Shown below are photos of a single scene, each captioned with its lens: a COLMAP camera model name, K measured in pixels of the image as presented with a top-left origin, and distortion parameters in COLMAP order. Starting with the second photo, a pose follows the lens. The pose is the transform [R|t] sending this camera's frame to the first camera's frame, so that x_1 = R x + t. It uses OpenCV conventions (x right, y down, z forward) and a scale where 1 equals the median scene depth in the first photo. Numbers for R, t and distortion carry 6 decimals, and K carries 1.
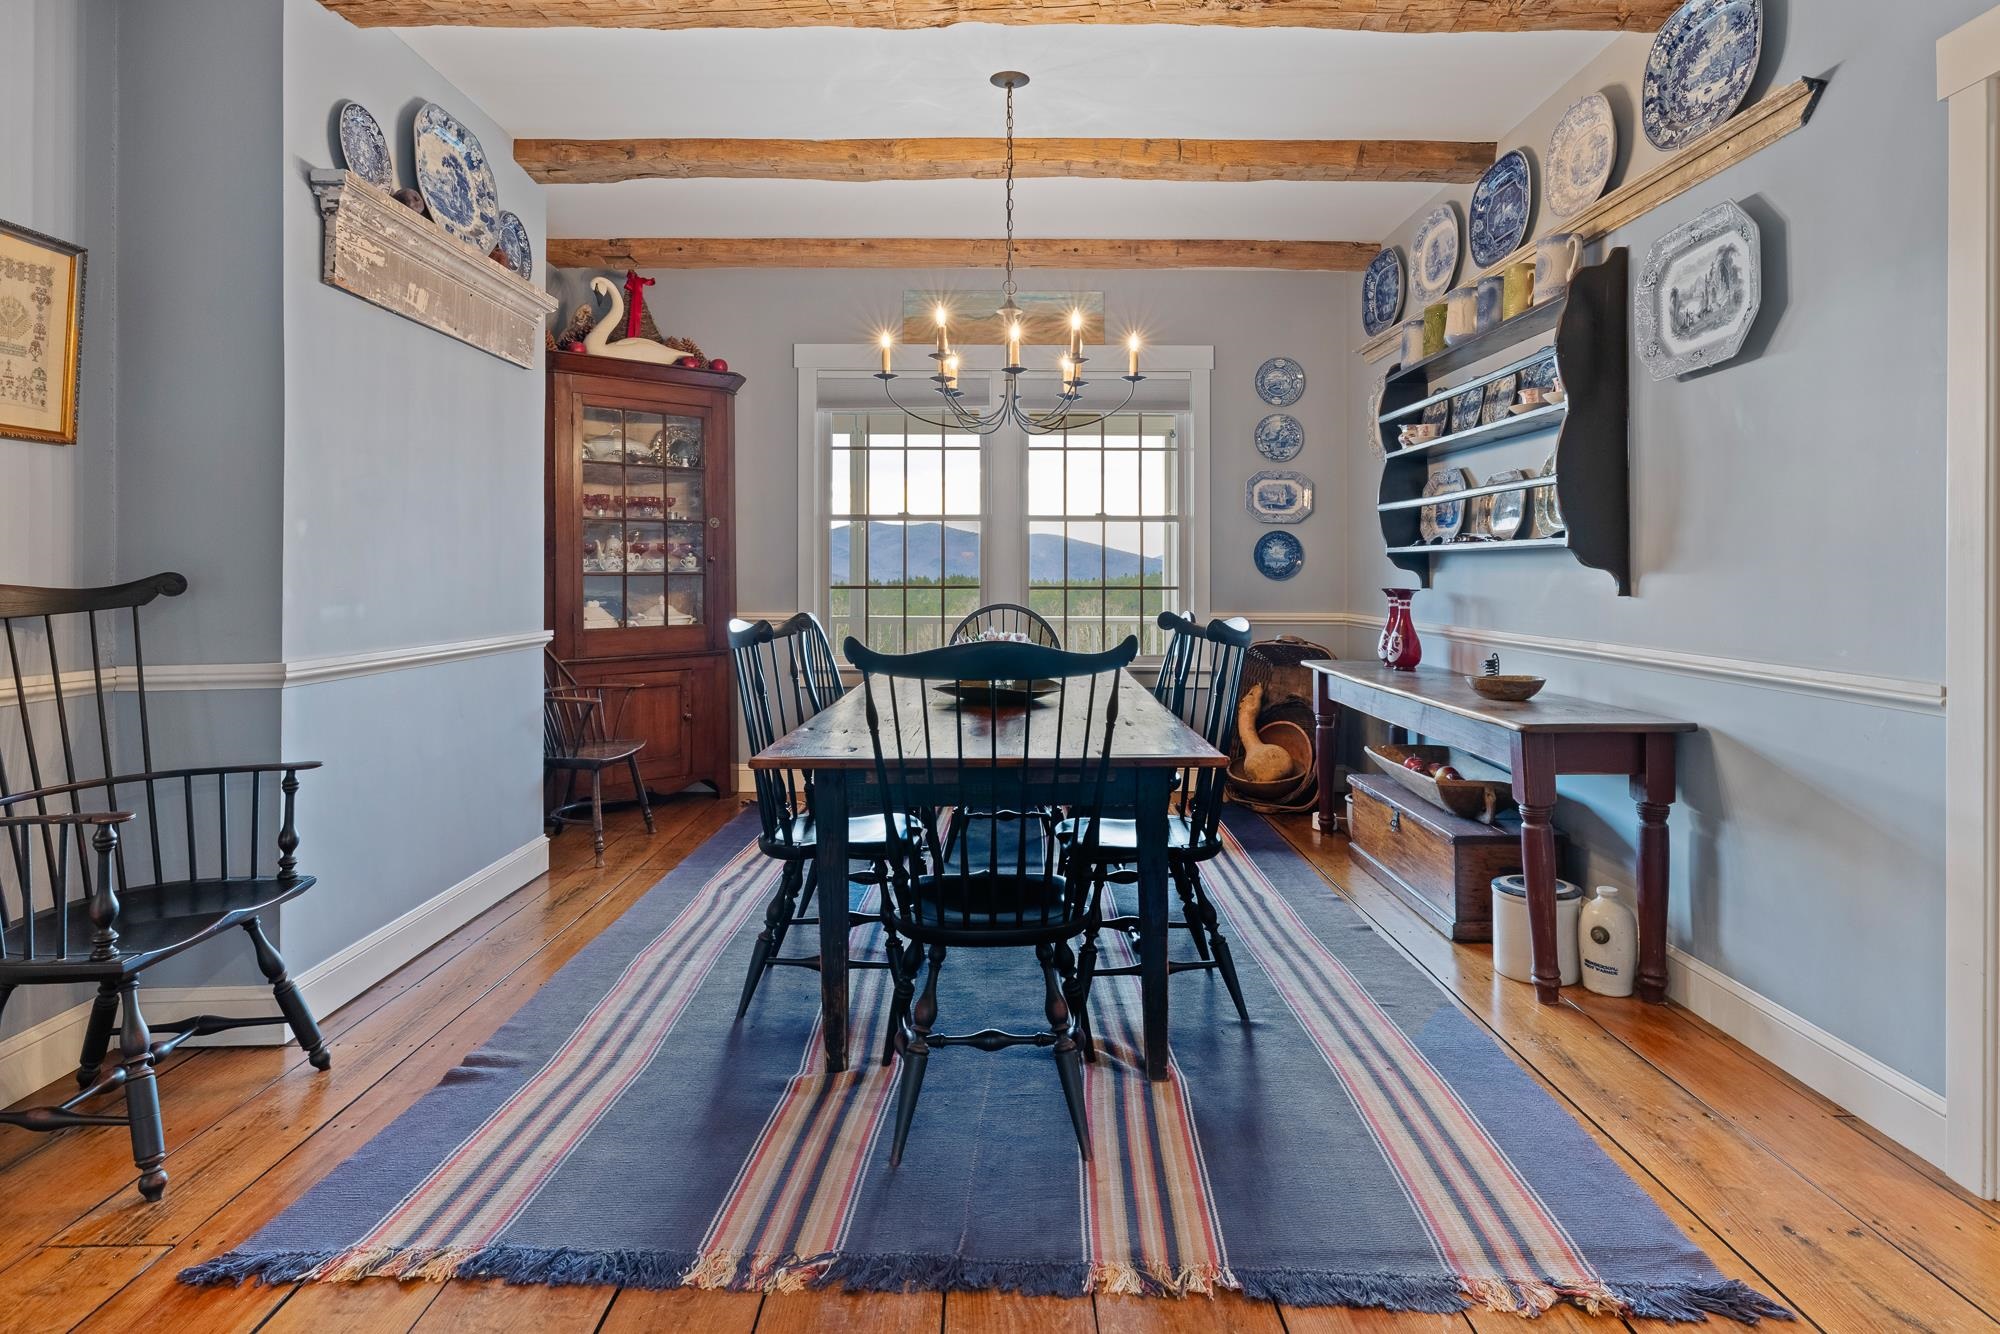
lens RADIAL K [[1106.5, 0, 1009.6], [0, 1106.5, 591.8], [0, 0, 1]] dist [-0.001300, -0.000884]
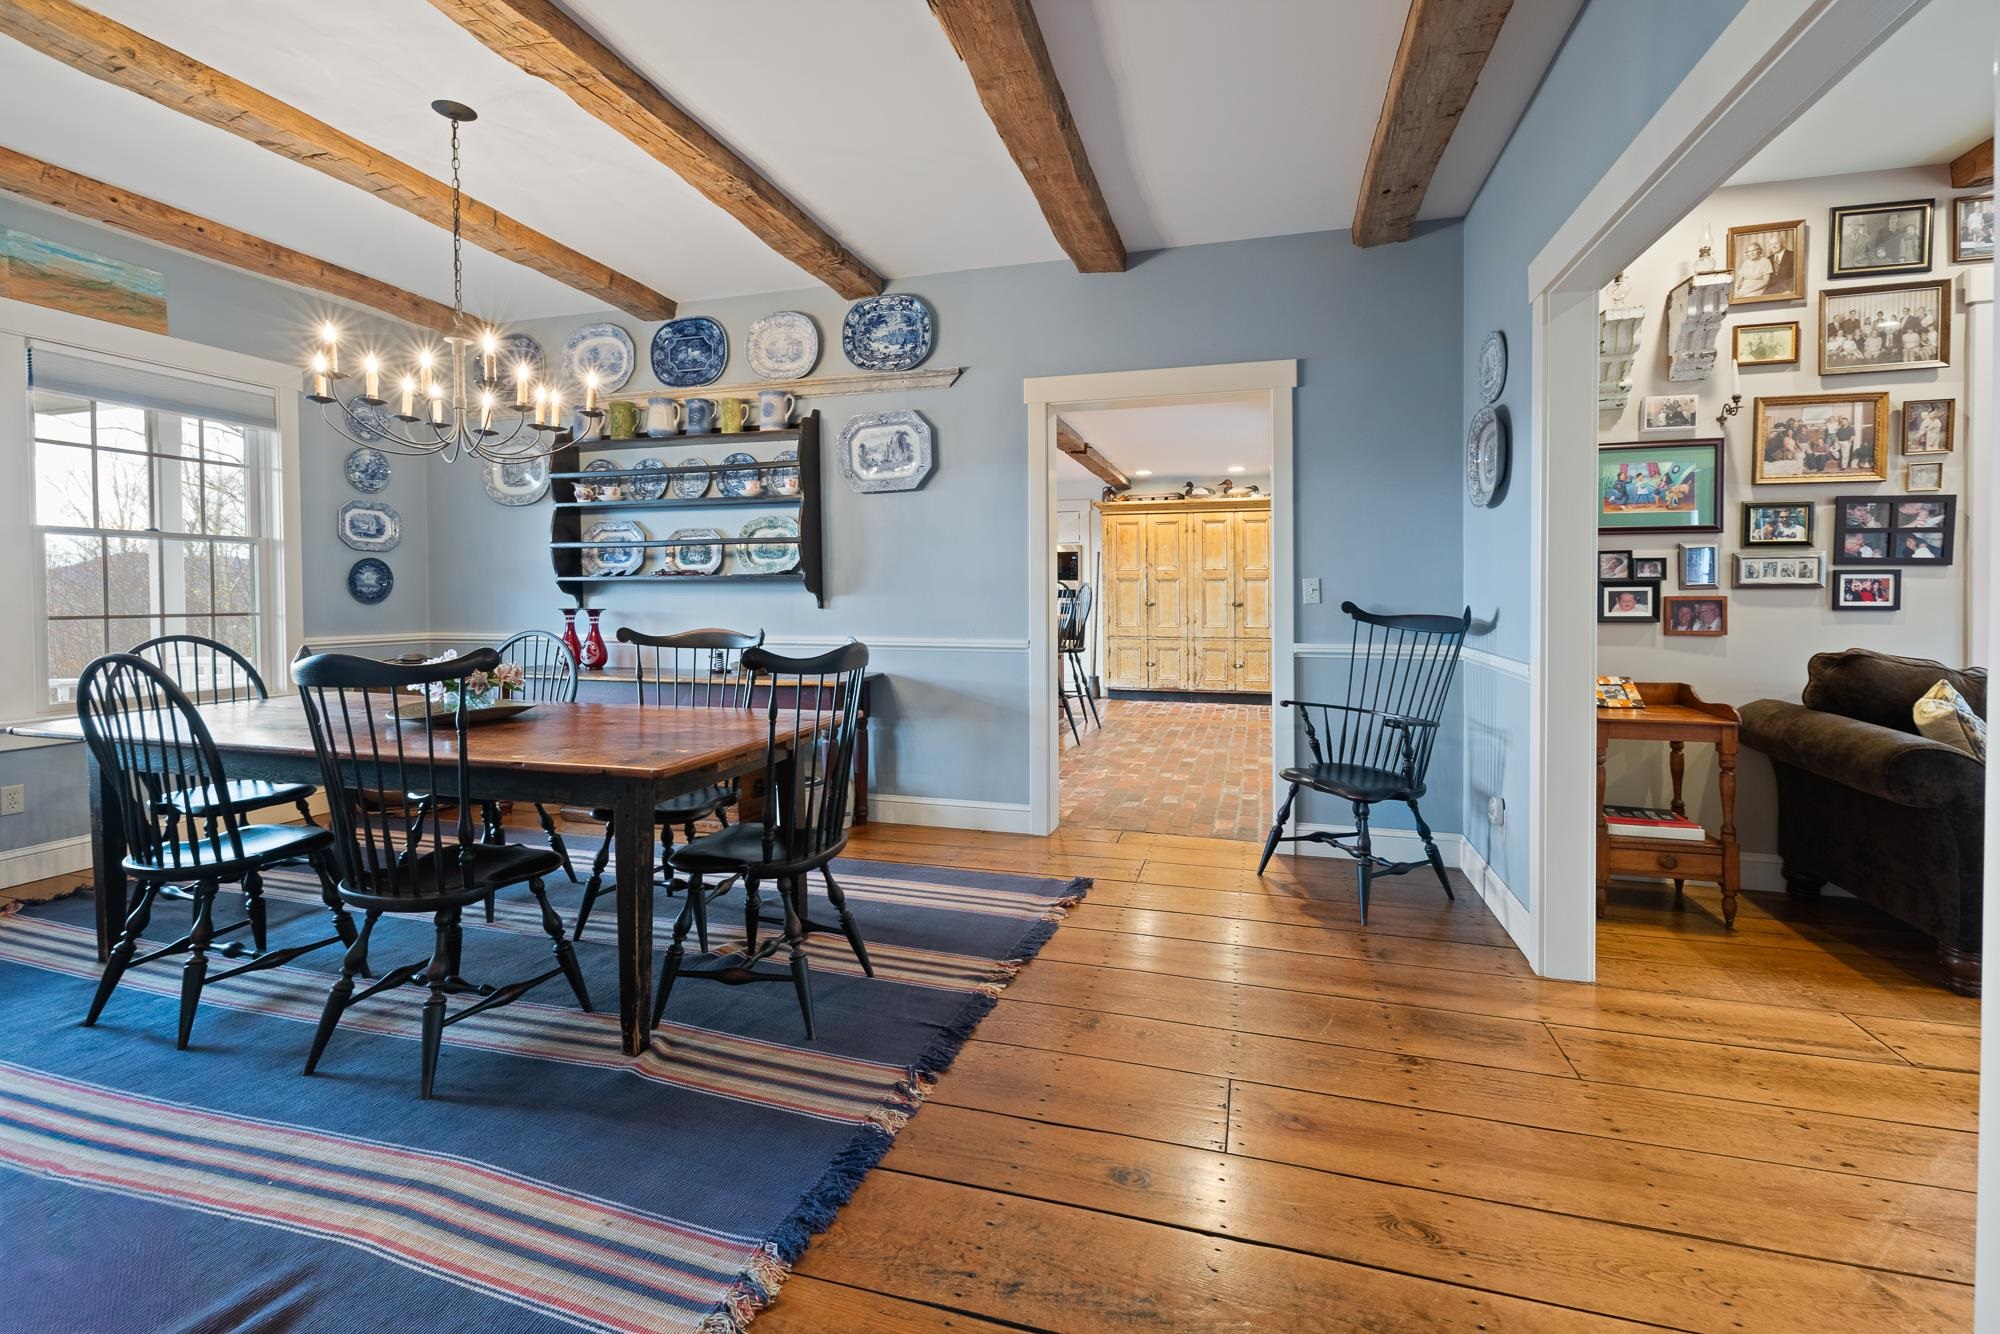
lens RADIAL K [[866.2, 0, 1000.7], [0, 866.2, 625.5], [0, 0, 1]] dist [-0.004009, 0.000122]
pose [[0.291411, -0.034192, 0.955987, -0.753765], [0.020539, 0.999354, 0.029482, -0.004113], [-0.956377, 0.011044, 0.291925, 0.353225]]
